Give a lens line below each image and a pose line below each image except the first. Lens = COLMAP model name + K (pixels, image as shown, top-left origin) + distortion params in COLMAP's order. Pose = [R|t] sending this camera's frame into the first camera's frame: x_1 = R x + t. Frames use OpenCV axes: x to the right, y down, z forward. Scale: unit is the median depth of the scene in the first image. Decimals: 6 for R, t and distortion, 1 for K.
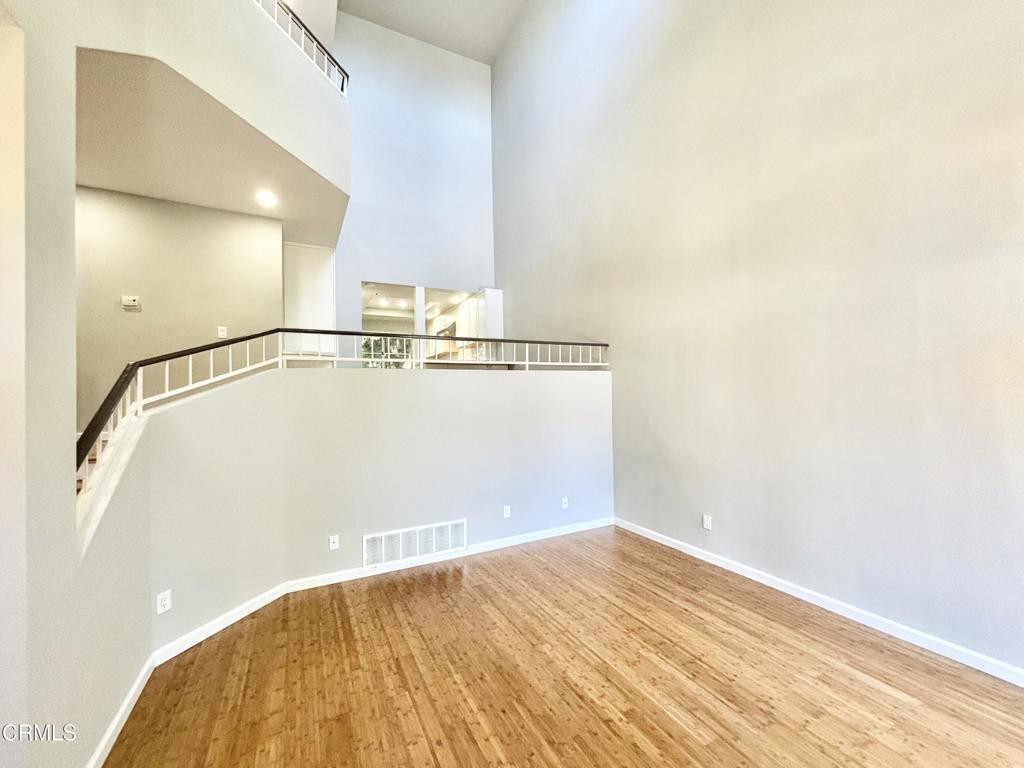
lens RADIAL K [[413.3, 0, 510.3], [0, 413.3, 387.9], [0, 0, 1]] dist [0.001225, 0.000596]
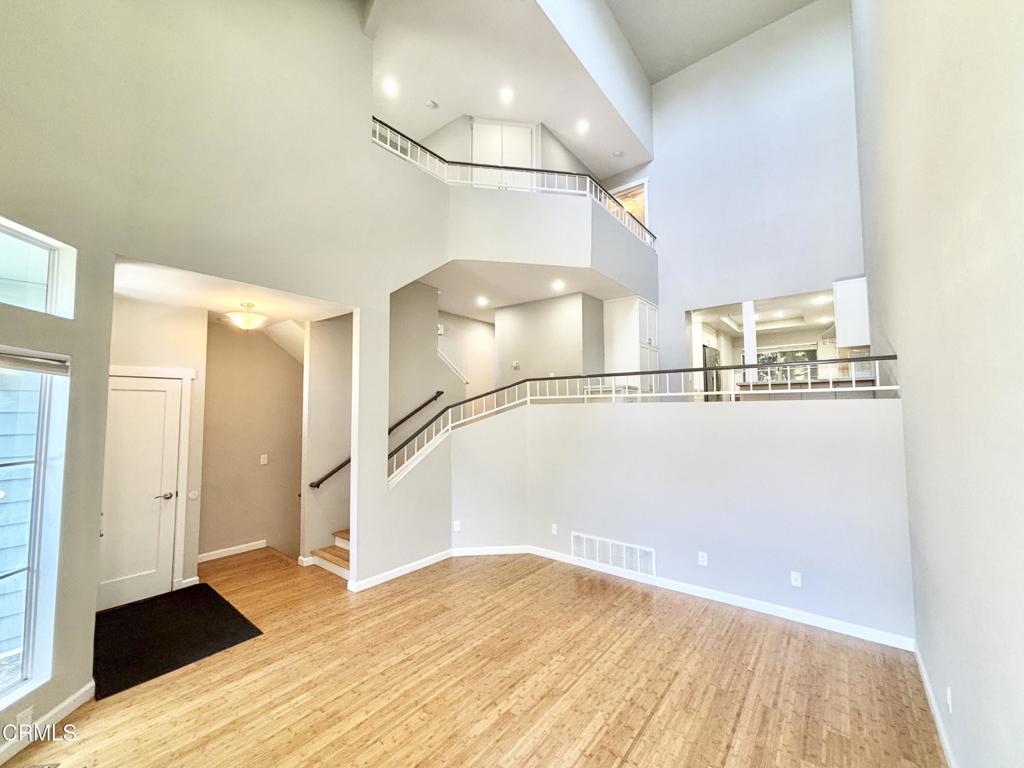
lens RADIAL K [[413.3, 0, 511.4], [0, 413.3, 383.5], [0, 0, 1]] dist [0.001225, 0.000596]
pose [[0.413290, -0.045137, -0.909480, 0.868604], [0.009449, 0.998930, -0.045283, -0.059526], [0.910550, 0.010121, 0.413274, 0.317938]]
